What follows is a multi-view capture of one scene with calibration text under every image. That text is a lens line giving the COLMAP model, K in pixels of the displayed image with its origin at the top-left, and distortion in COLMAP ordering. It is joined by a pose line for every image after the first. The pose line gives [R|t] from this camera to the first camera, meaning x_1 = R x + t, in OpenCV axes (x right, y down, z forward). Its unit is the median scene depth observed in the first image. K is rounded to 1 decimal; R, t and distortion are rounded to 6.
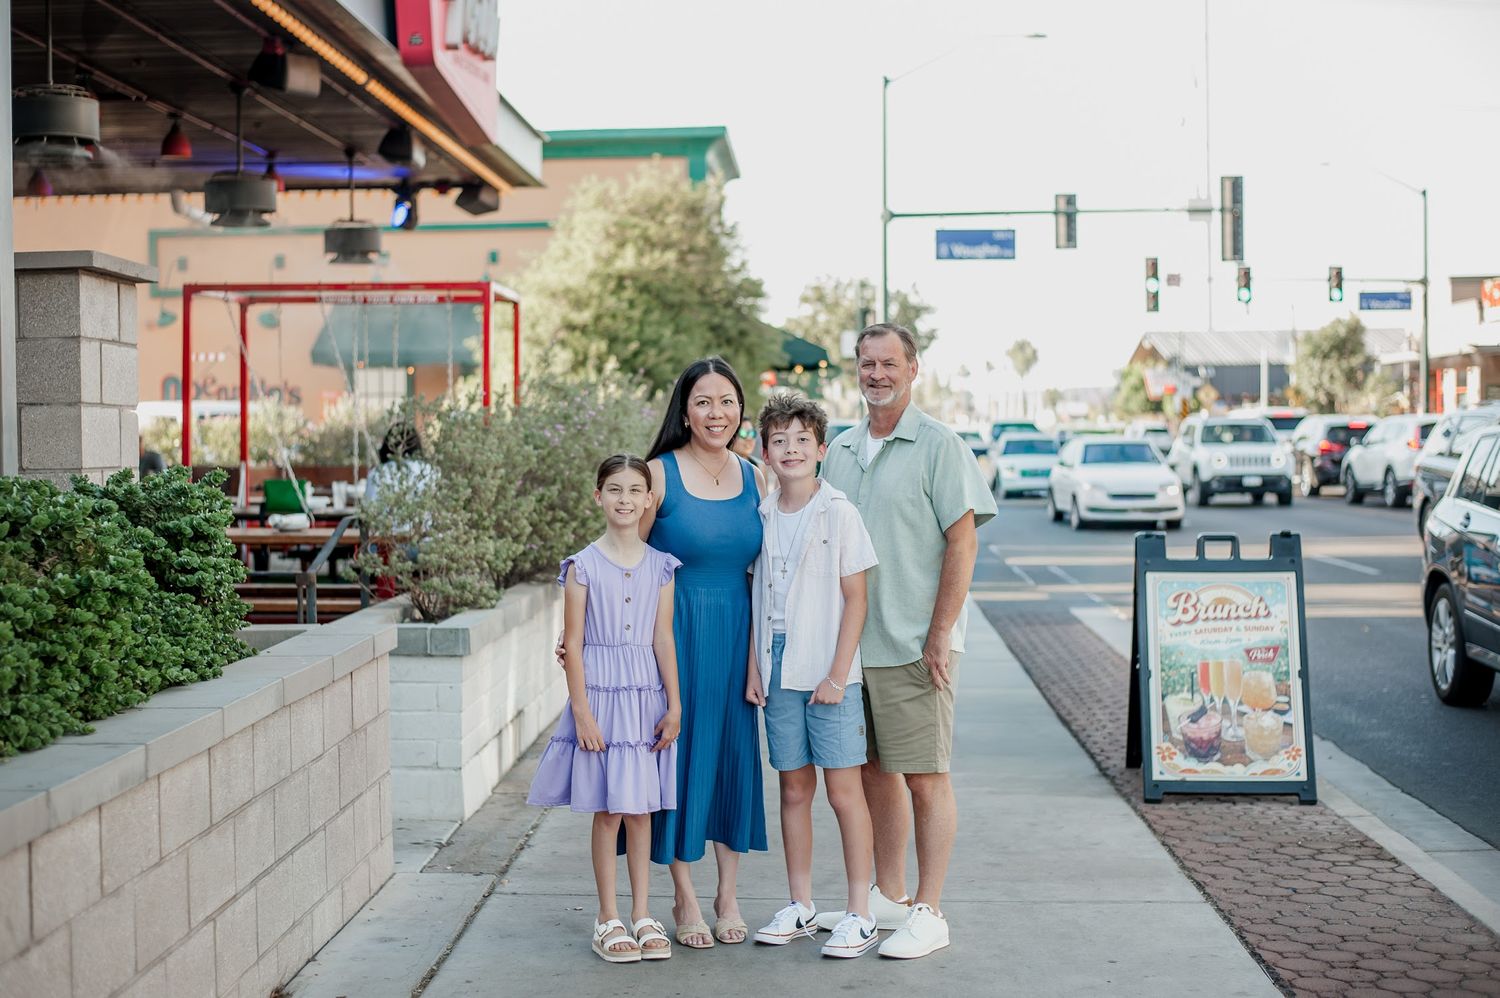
lens RADIAL K [[1619.9, 0, 750.0], [0, 1619.9, 499.0], [0, 0, 1]] dist [-0.008861, 0.004444]
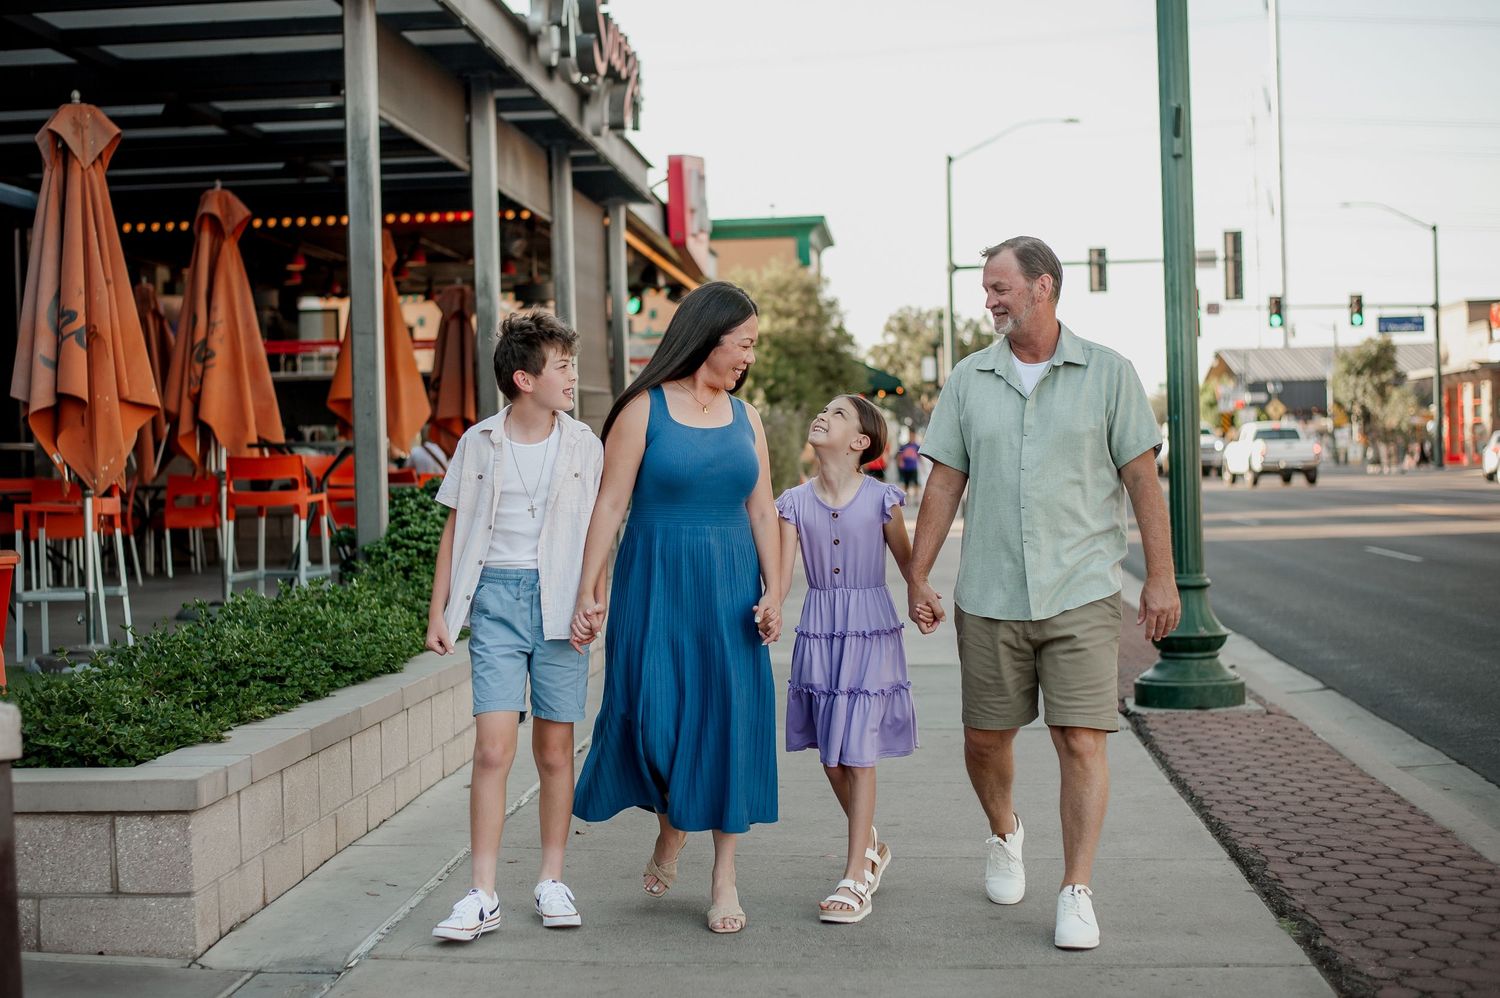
lens RADIAL K [[2153.6, 0, 750.0], [0, 2153.6, 499.0], [0, 0, 1]] dist [0.025366, 0.004681]
pose [[0.999186, -0.012135, -0.038472, -0.007189], [0.011090, 0.999567, -0.027263, 0.036764], [0.038786, 0.026814, 0.998888, -0.531980]]
